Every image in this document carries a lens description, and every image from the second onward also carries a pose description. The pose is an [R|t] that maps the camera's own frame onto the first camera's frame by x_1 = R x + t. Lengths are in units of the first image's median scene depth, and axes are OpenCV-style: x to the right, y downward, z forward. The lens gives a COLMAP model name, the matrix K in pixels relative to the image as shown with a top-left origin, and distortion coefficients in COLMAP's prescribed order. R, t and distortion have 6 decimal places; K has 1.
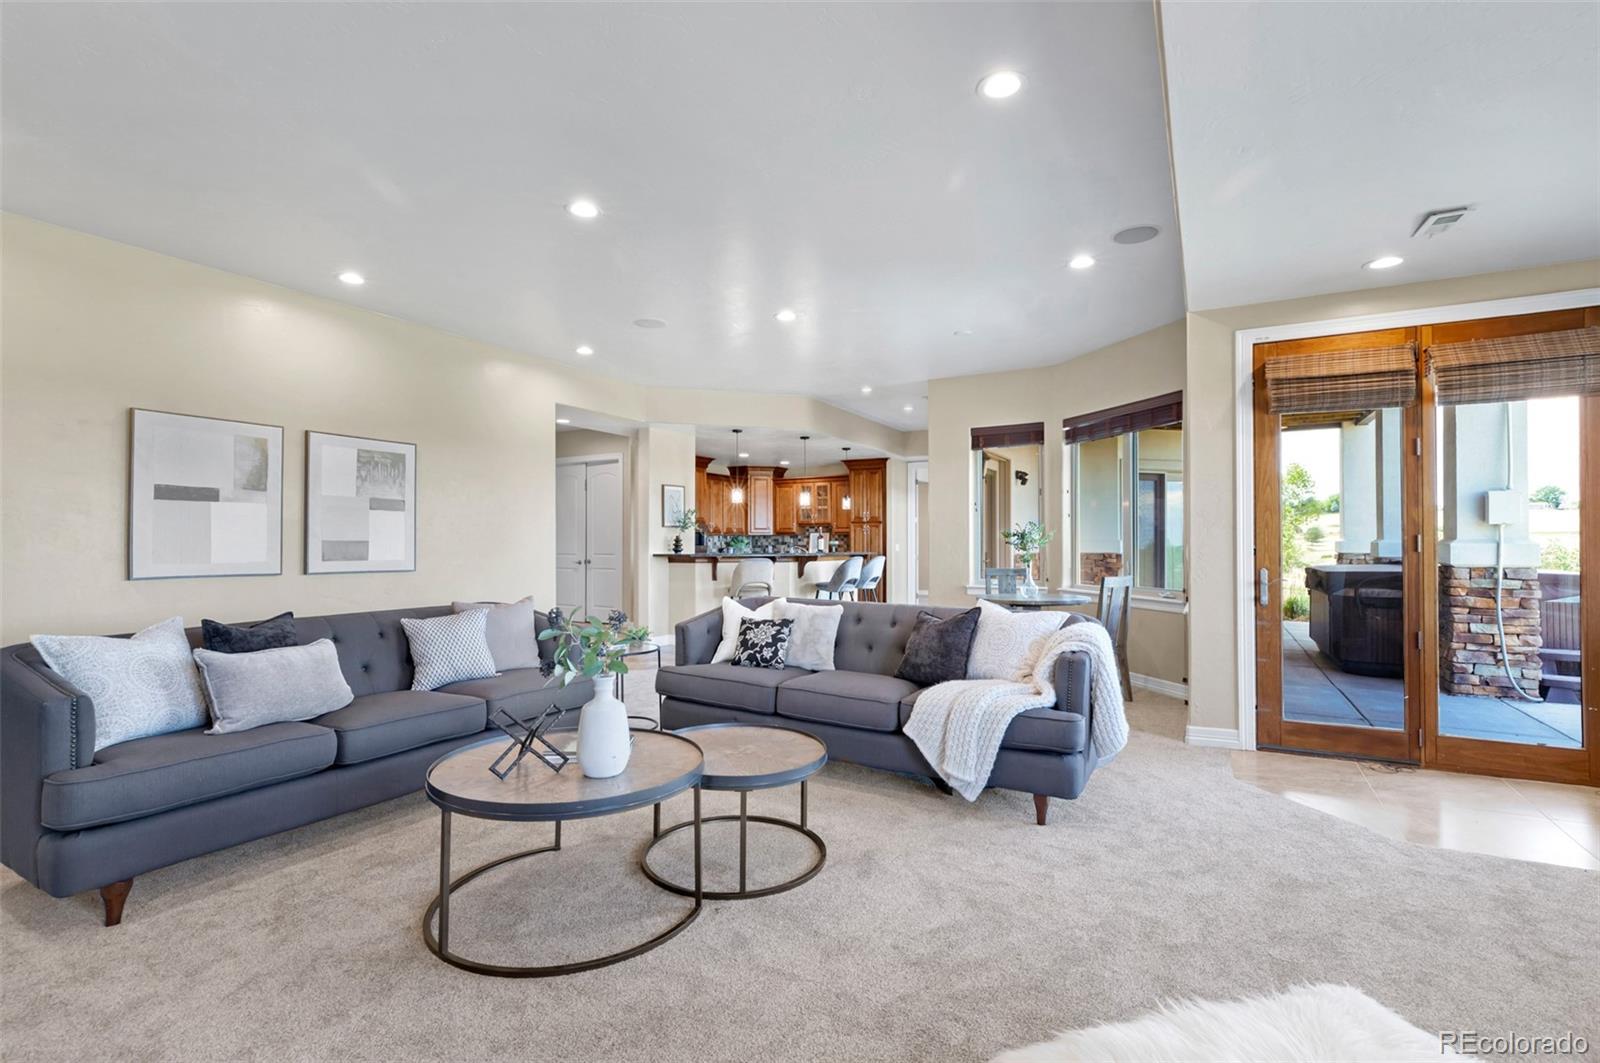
lens RADIAL K [[731.0, 0, 794.3], [0, 731.0, 542.4], [0, 0, 1]] dist [0.002607, 0.001107]
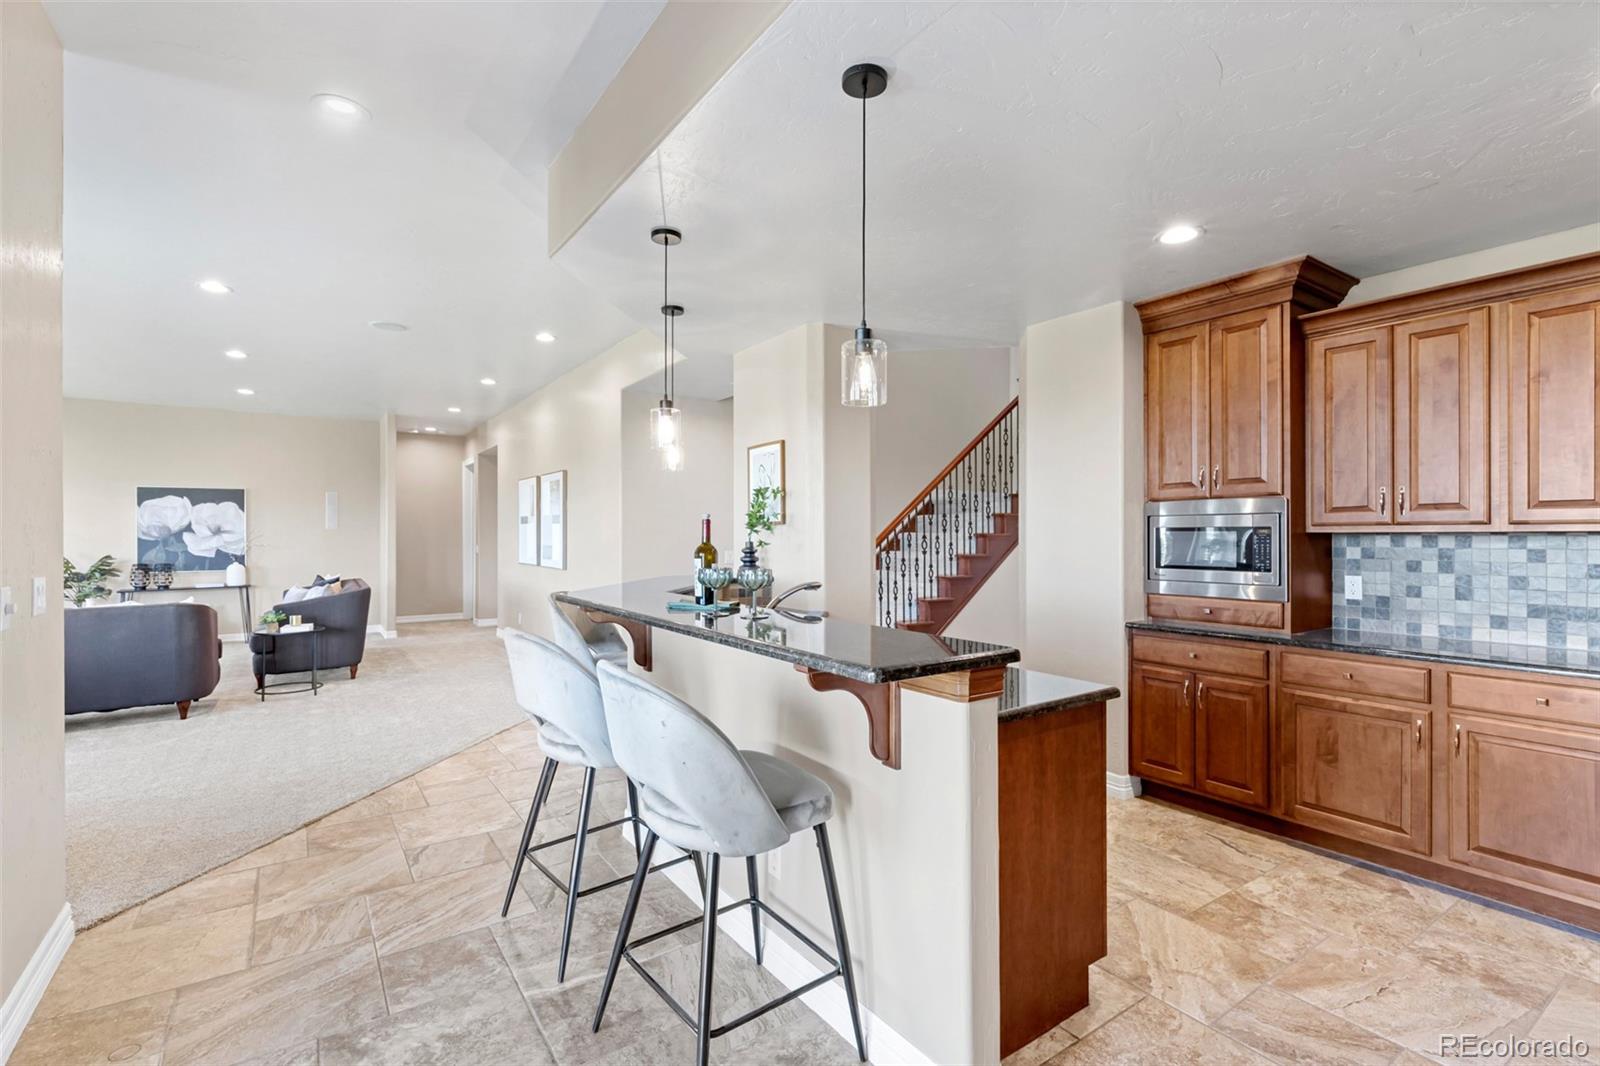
lens RADIAL K [[731.0, 0, 797.8], [0, 731.0, 533.7], [0, 0, 1]] dist [0.002607, 0.001107]
pose [[-0.434839, 0.001905, -0.900506, 0.257059], [0.002035, 0.999997, 0.001132, -0.013717], [0.900506, -0.001340, -0.434842, 1.107123]]
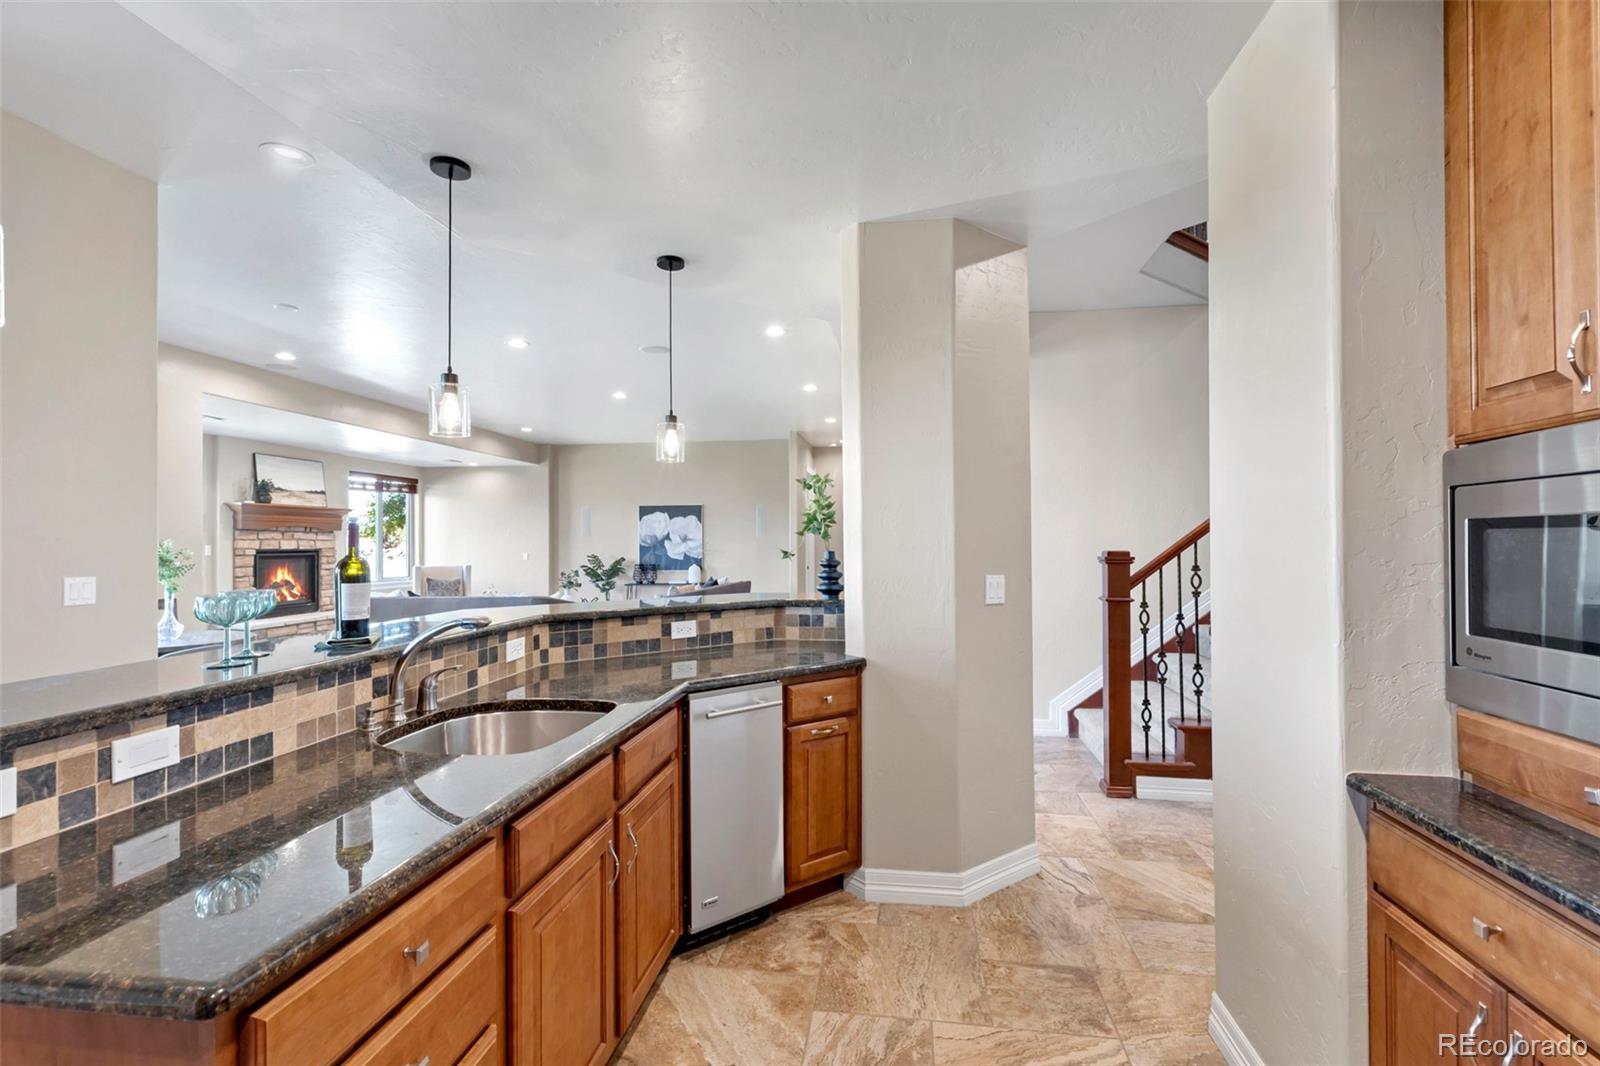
lens RADIAL K [[731.0, 0, 801.2], [0, 731.0, 534.2], [0, 0, 1]] dist [0.002607, 0.001107]
pose [[-0.932673, 0.002586, -0.360714, -0.007502], [0.006593, 0.999929, -0.009877, -0.012465], [0.360663, -0.011590, -0.932624, 1.191067]]
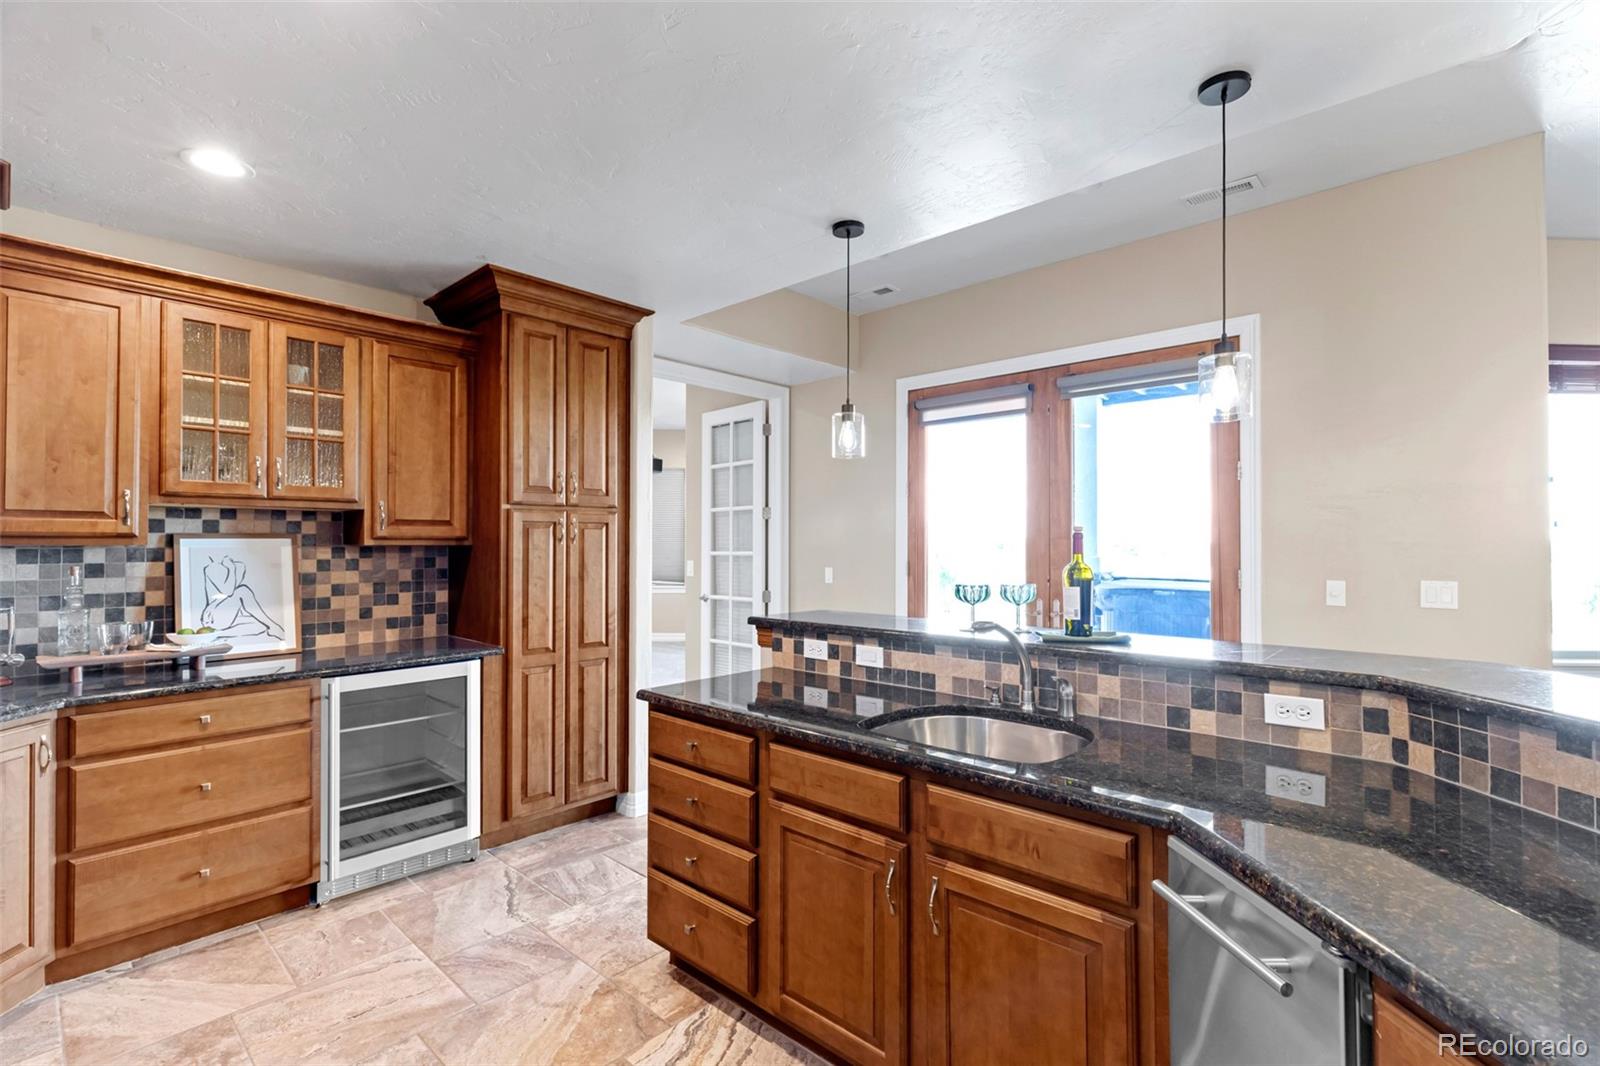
lens RADIAL K [[731.0, 0, 798.8], [0, 731.0, 536.3], [0, 0, 1]] dist [0.002607, 0.001107]
pose [[0.240571, 0.013792, 0.970534, -0.195901], [-0.001600, 0.999903, -0.013812, -0.013734], [-0.970630, 0.001770, 0.240570, 0.992734]]
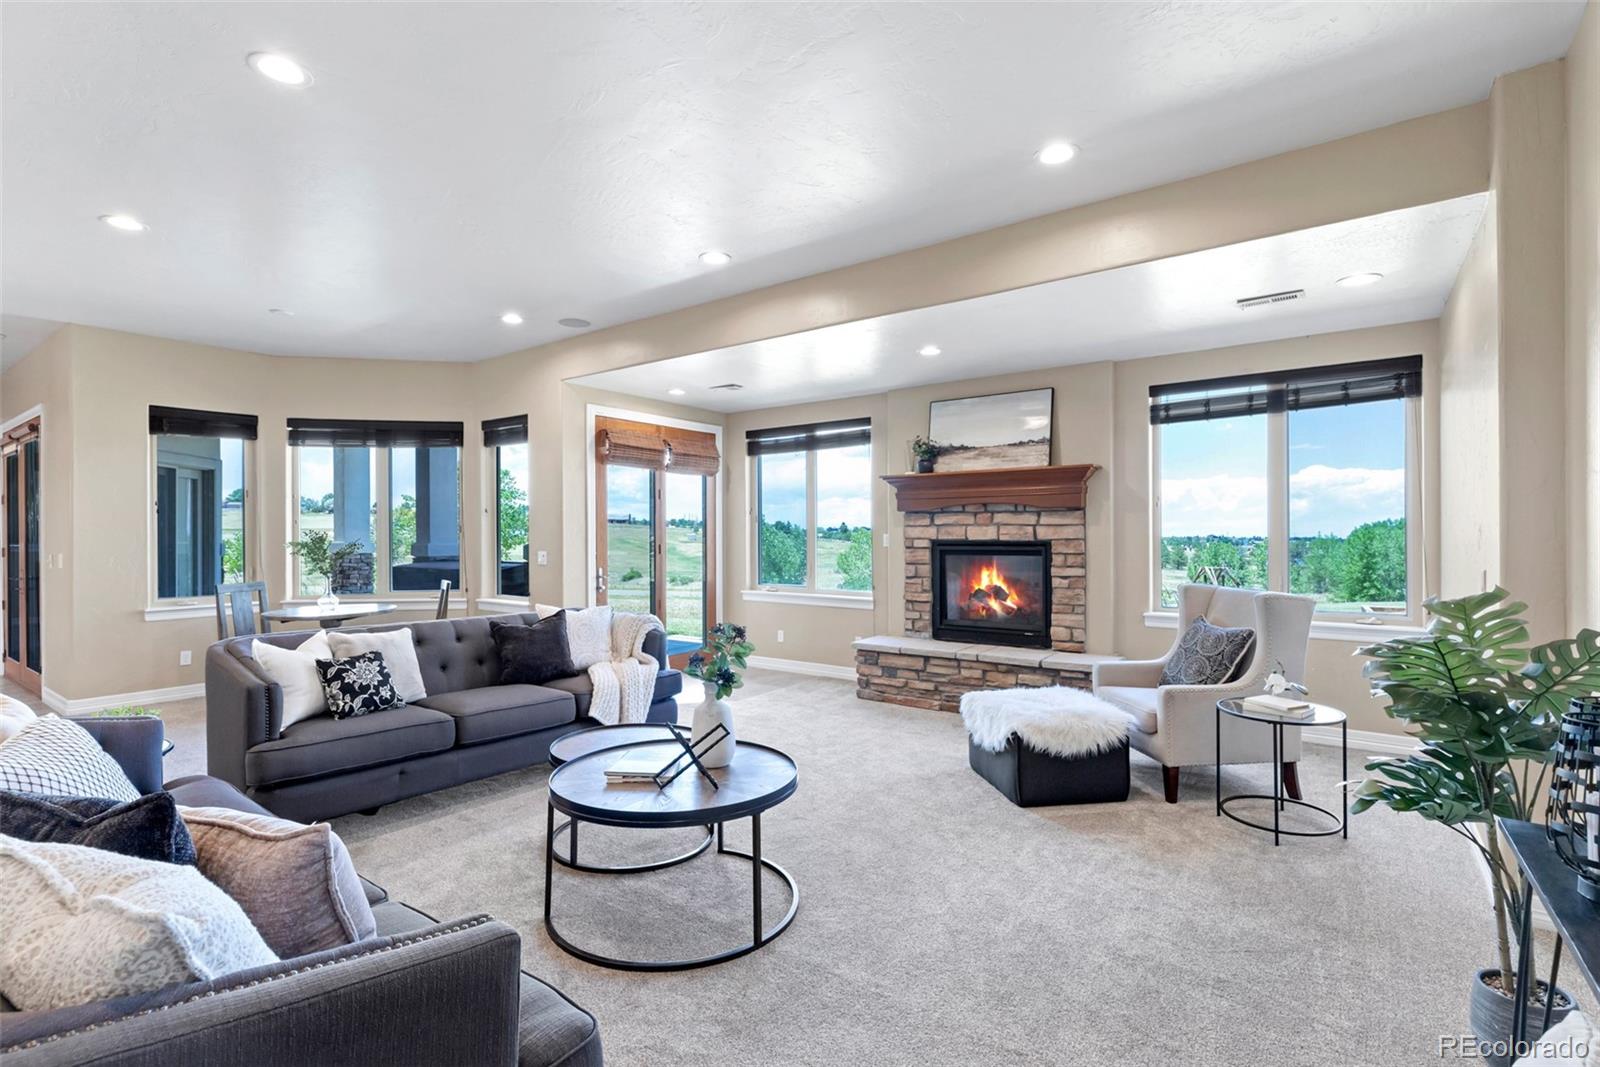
lens RADIAL K [[731.0, 0, 814.6], [0, 731.0, 536.4], [0, 0, 1]] dist [0.002607, 0.001107]
pose [[0.115797, -0.001284, 0.993272, -0.332636], [0.004659, 0.999989, 0.000749, -0.010990], [-0.993262, 0.004541, 0.115802, 0.166305]]
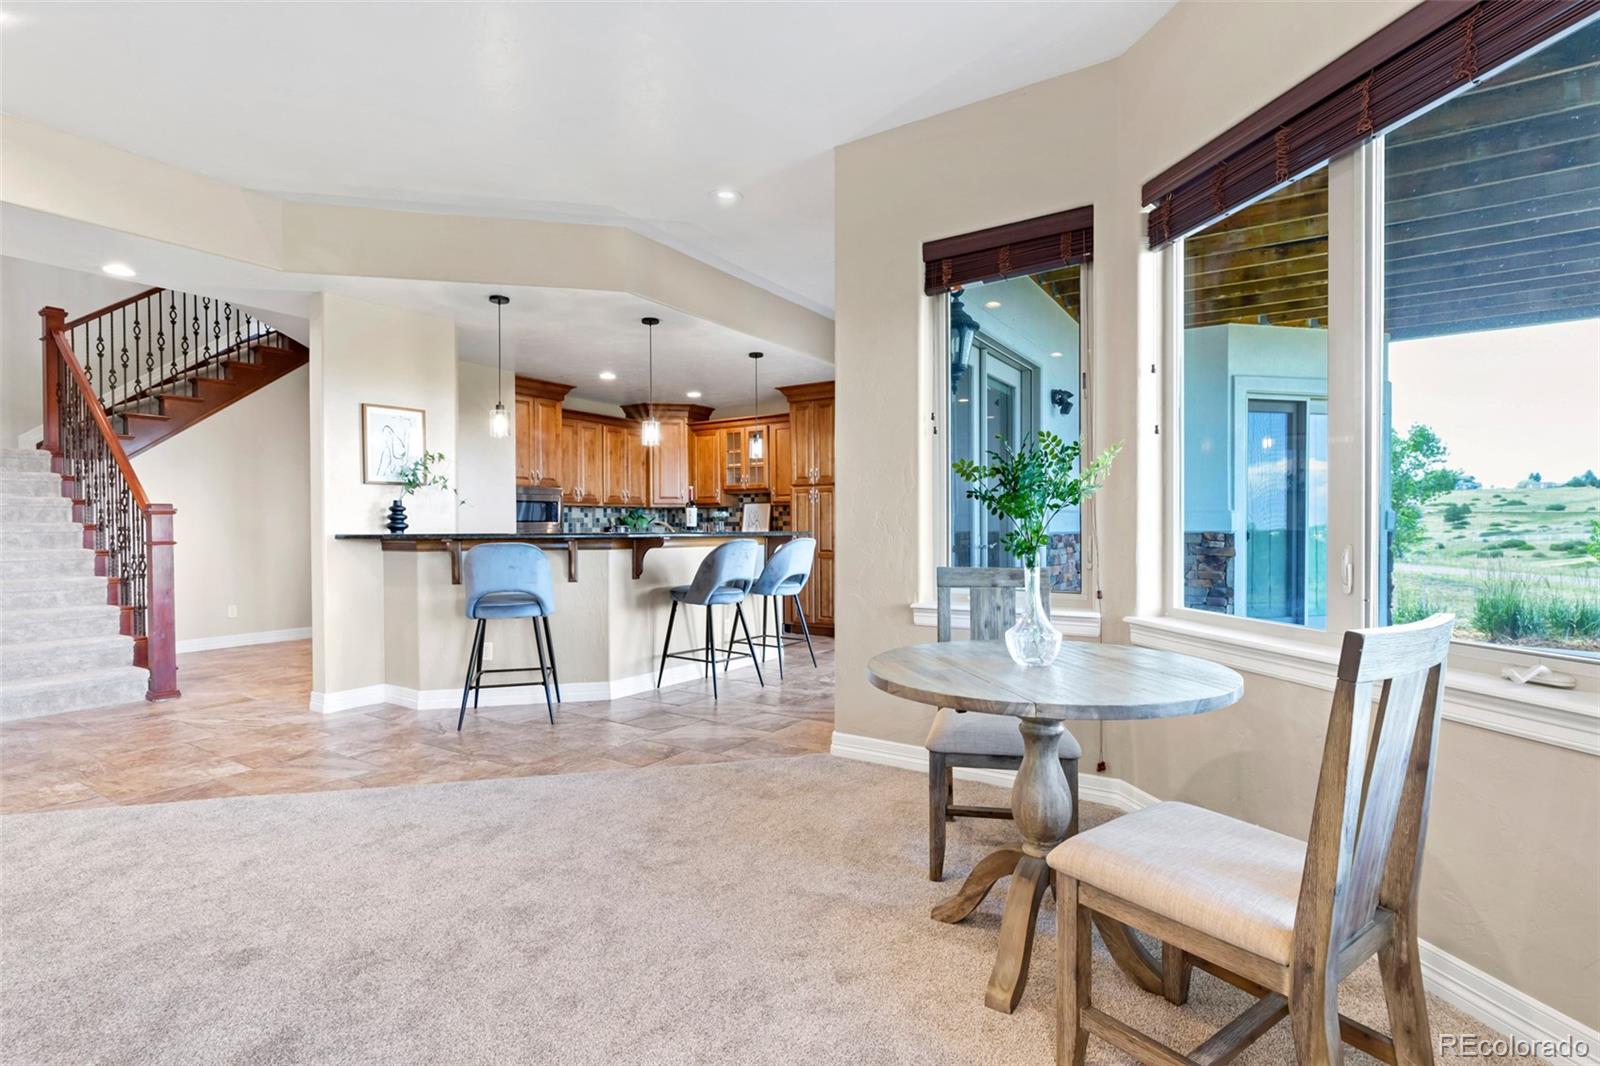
lens RADIAL K [[758.3, 0, 800.9], [0, 758.3, 537.0], [0, 0, 1]] dist [0.000504, 0.000274]
pose [[0.998249, -0.002539, -0.059101, 0.147977], [0.003418, 0.999885, 0.014774, 0.009427], [0.059056, -0.014950, 0.998143, 0.409684]]
